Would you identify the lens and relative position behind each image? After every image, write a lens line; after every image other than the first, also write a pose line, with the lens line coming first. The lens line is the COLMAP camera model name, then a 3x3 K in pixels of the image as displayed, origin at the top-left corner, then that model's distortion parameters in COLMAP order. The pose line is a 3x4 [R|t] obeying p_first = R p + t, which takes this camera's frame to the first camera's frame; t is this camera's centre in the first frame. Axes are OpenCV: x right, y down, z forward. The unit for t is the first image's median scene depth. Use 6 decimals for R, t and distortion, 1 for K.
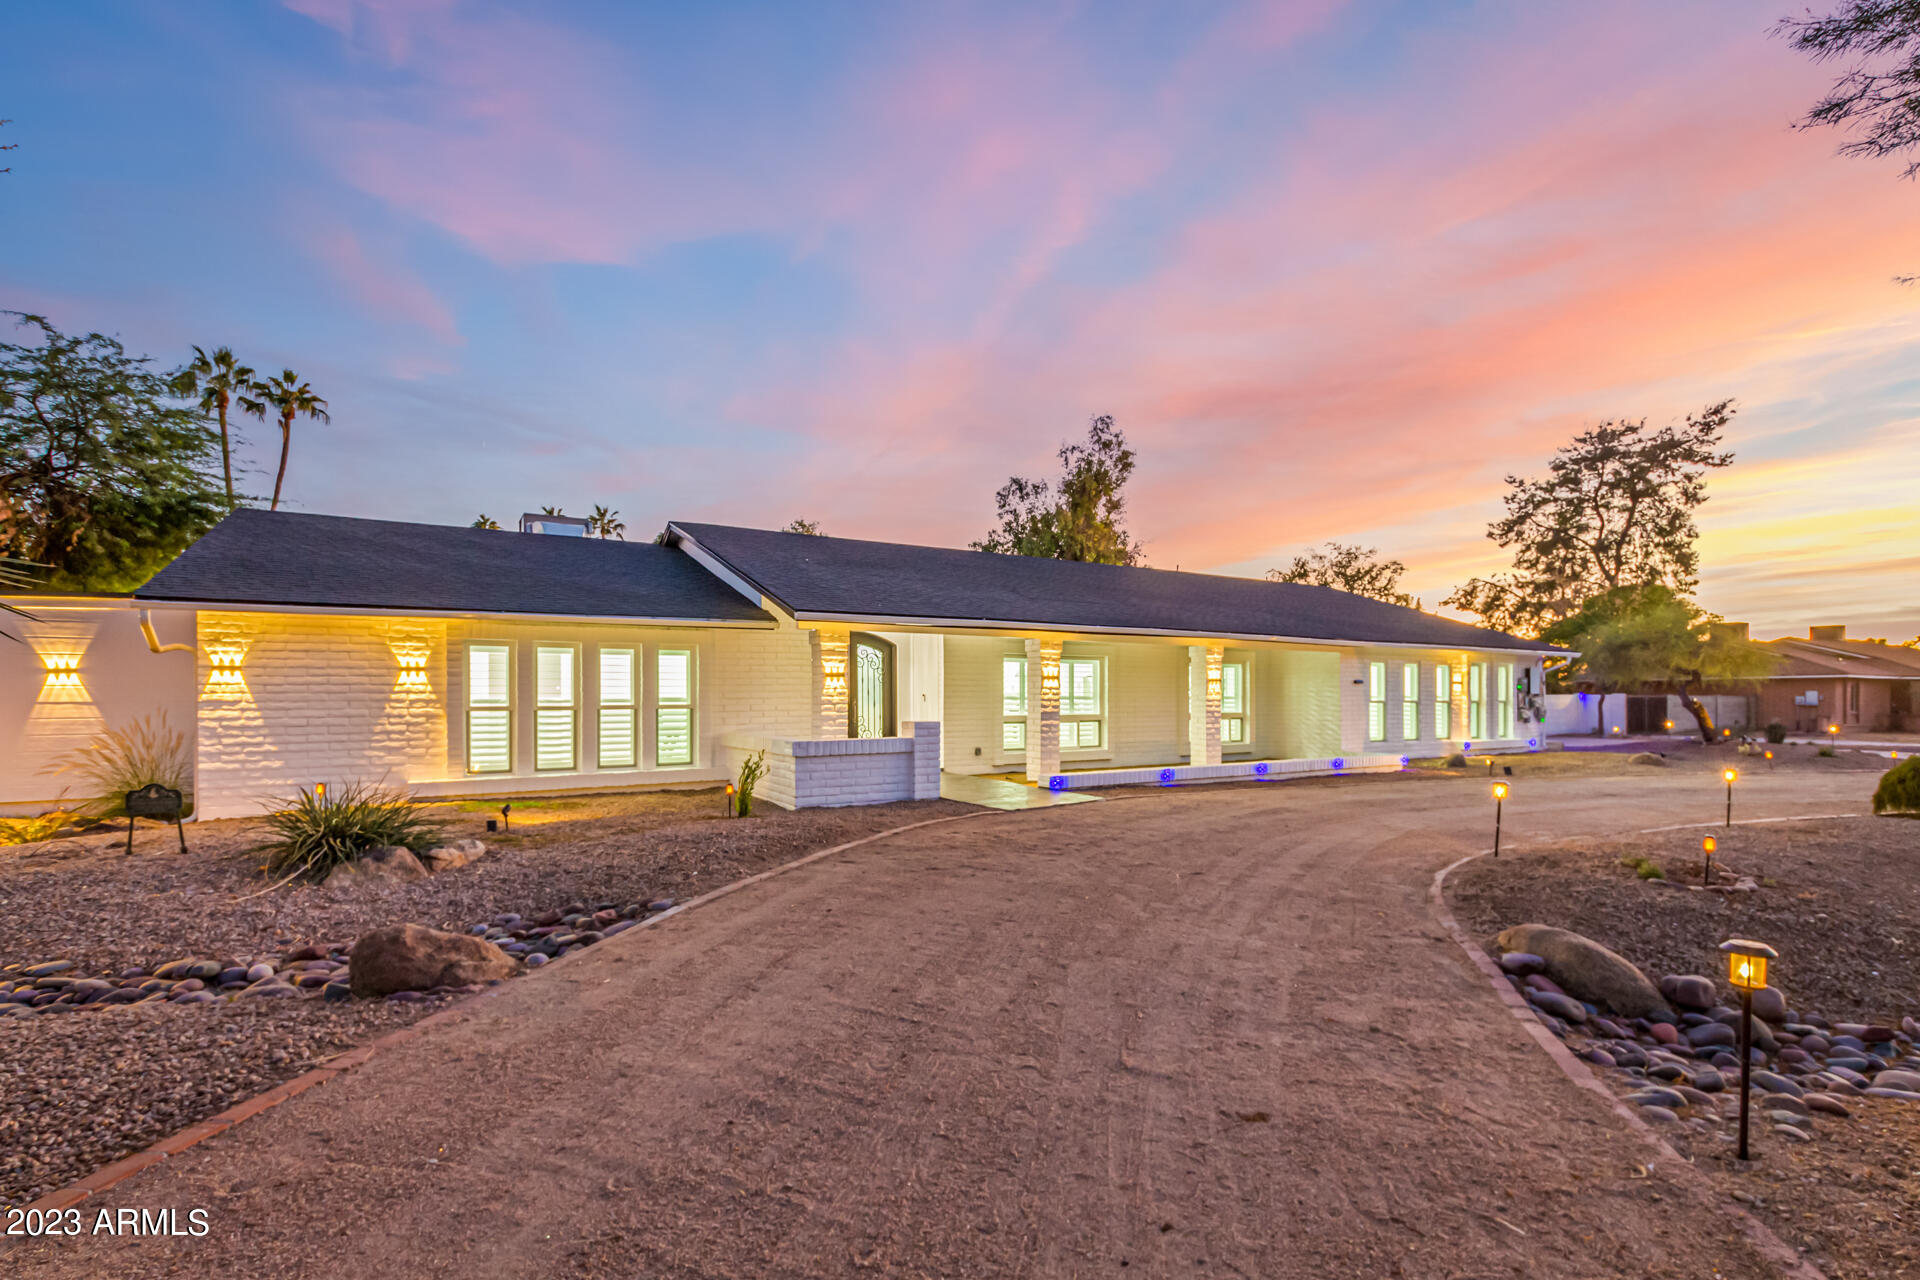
lens RADIAL K [[953.0, 0, 987.3], [0, 953.0, 653.0], [0, 0, 1]] dist [0.022478, 0.000493]
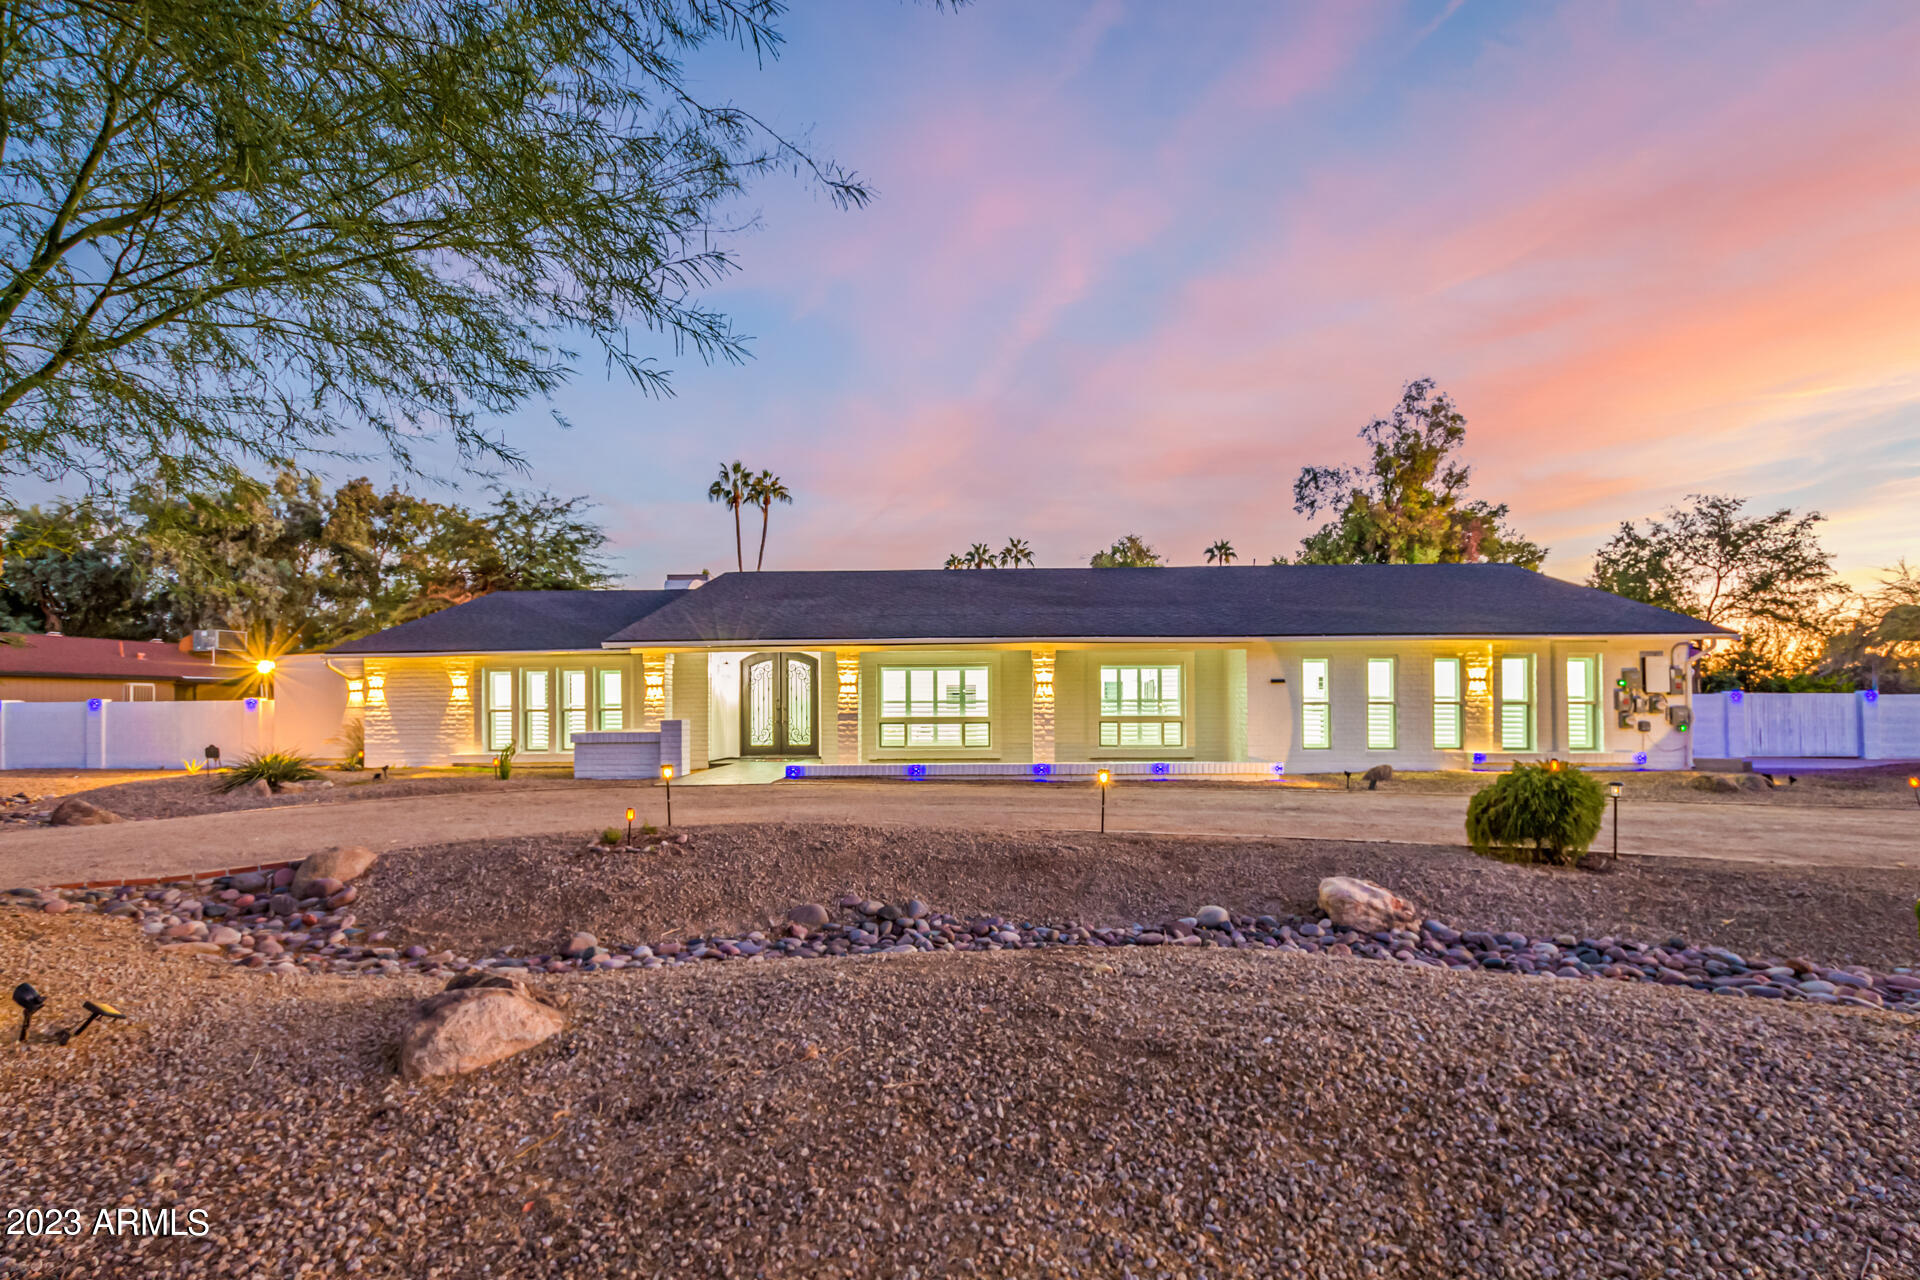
lens RADIAL K [[953.0, 0, 957.3], [0, 953.0, 665.3], [0, 0, 1]] dist [0.022478, 0.000493]
pose [[0.812748, -0.029044, -0.581891, 0.602559], [0.031670, 0.999482, -0.005652, 0.009092], [0.581754, -0.013834, 0.813247, 0.082008]]
